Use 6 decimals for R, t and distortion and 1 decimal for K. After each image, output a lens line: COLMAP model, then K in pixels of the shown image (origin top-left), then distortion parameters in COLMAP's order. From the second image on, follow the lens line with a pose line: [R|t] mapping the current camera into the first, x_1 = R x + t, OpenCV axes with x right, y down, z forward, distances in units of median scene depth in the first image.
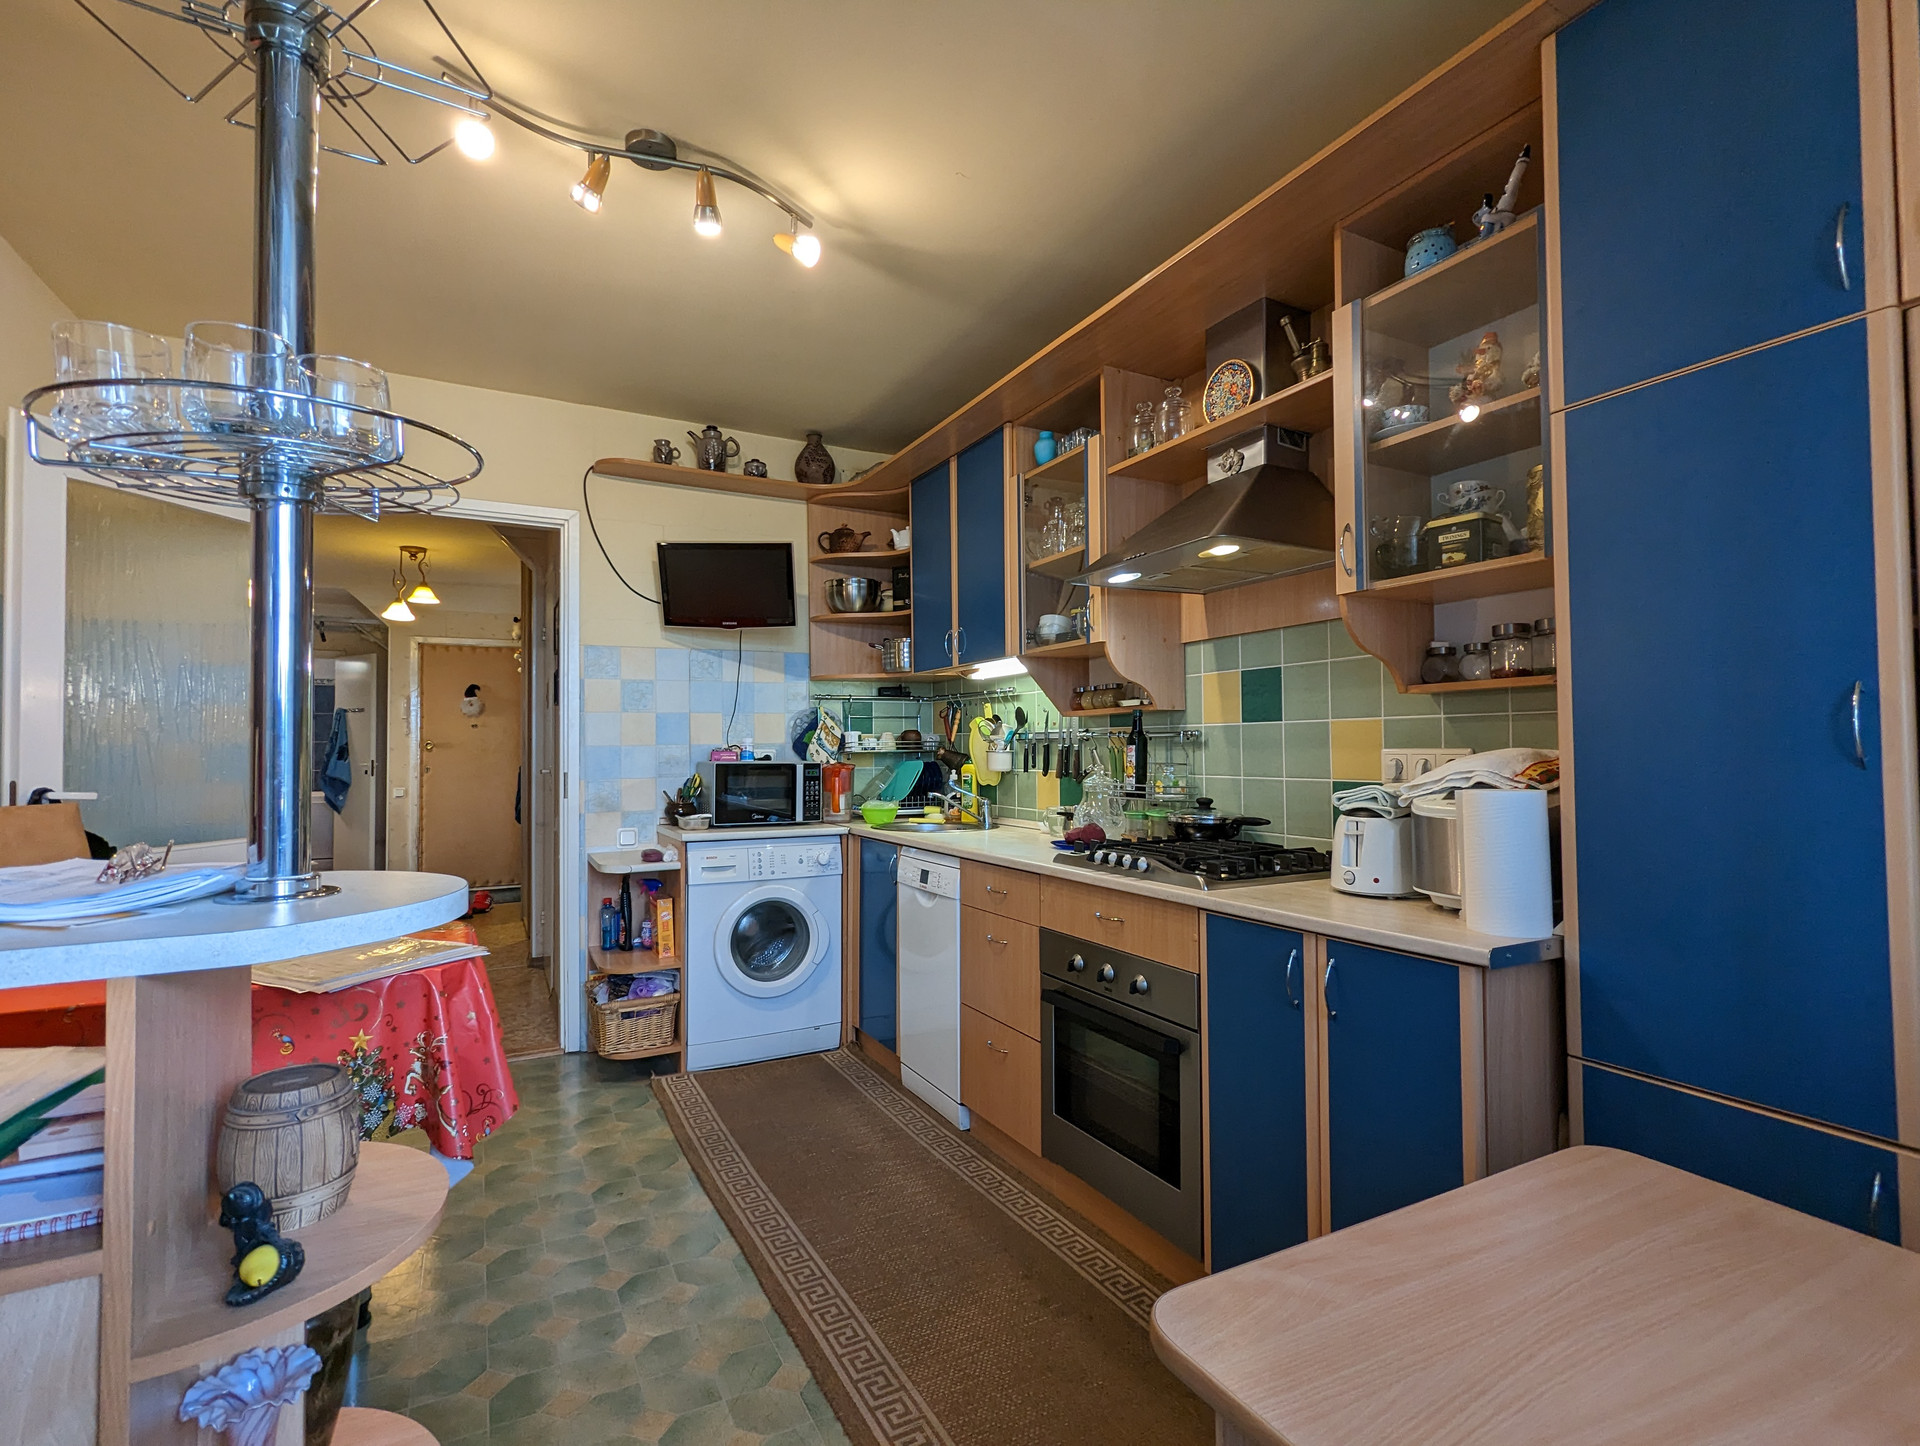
lens RADIAL K [[914.4, 0, 960.0], [0, 914.4, 723.0], [0, 0, 1]] dist [-0.009530, 0.008545]
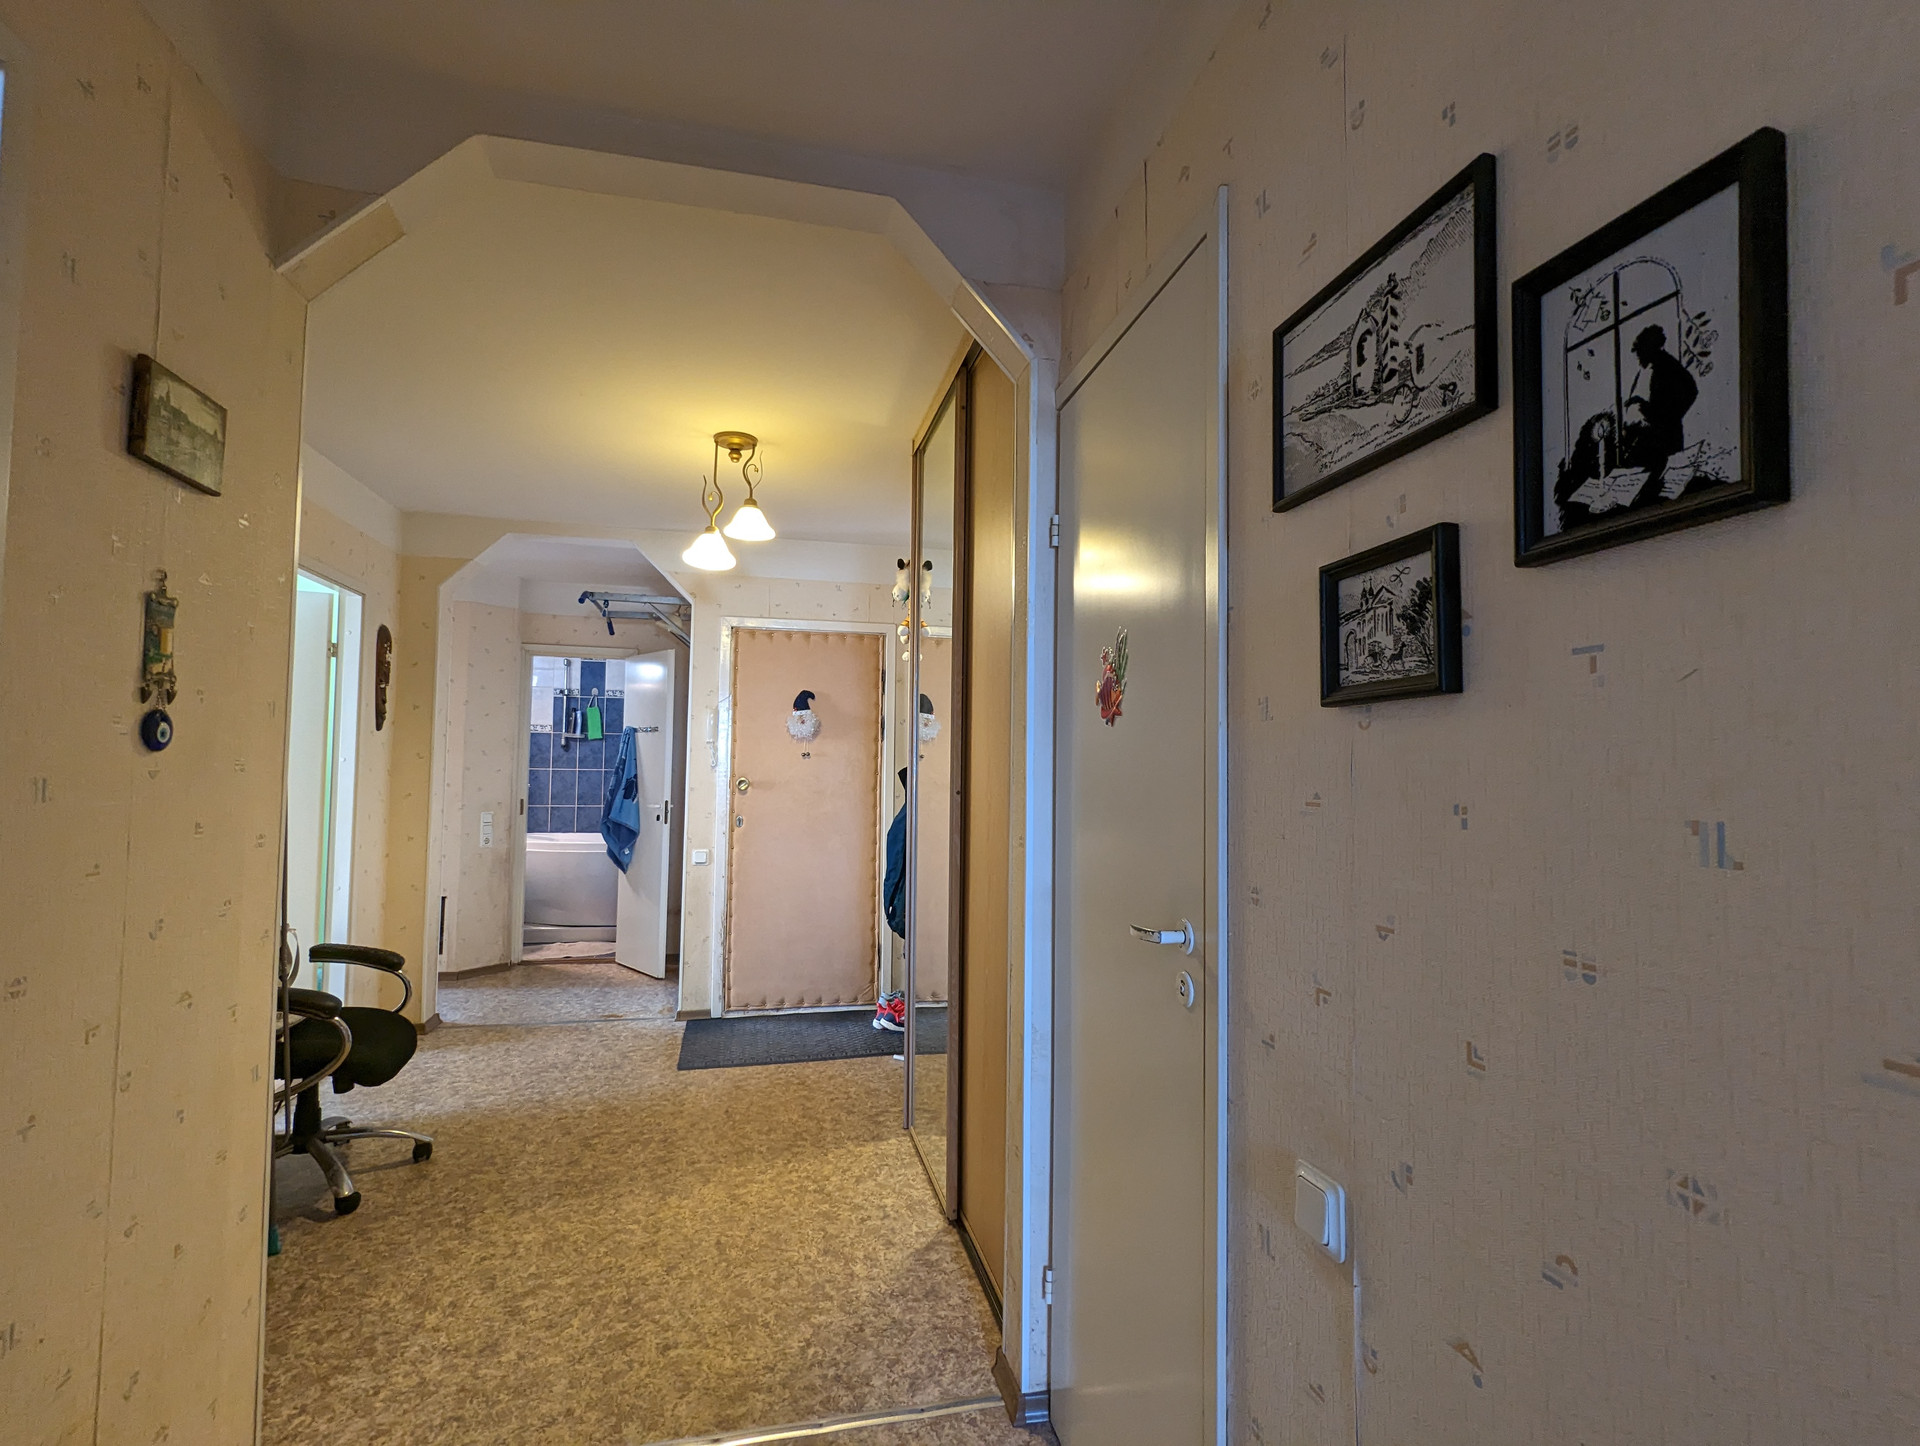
lens RADIAL K [[914.4, 0, 960.0], [0, 914.4, 723.0], [0, 0, 1]] dist [-0.009530, 0.008545]
pose [[0.964137, 0.006812, -0.265318, -0.259587], [-0.014424, 0.999538, -0.026754, -0.003815], [0.265013, 0.029621, 0.963790, 0.411339]]
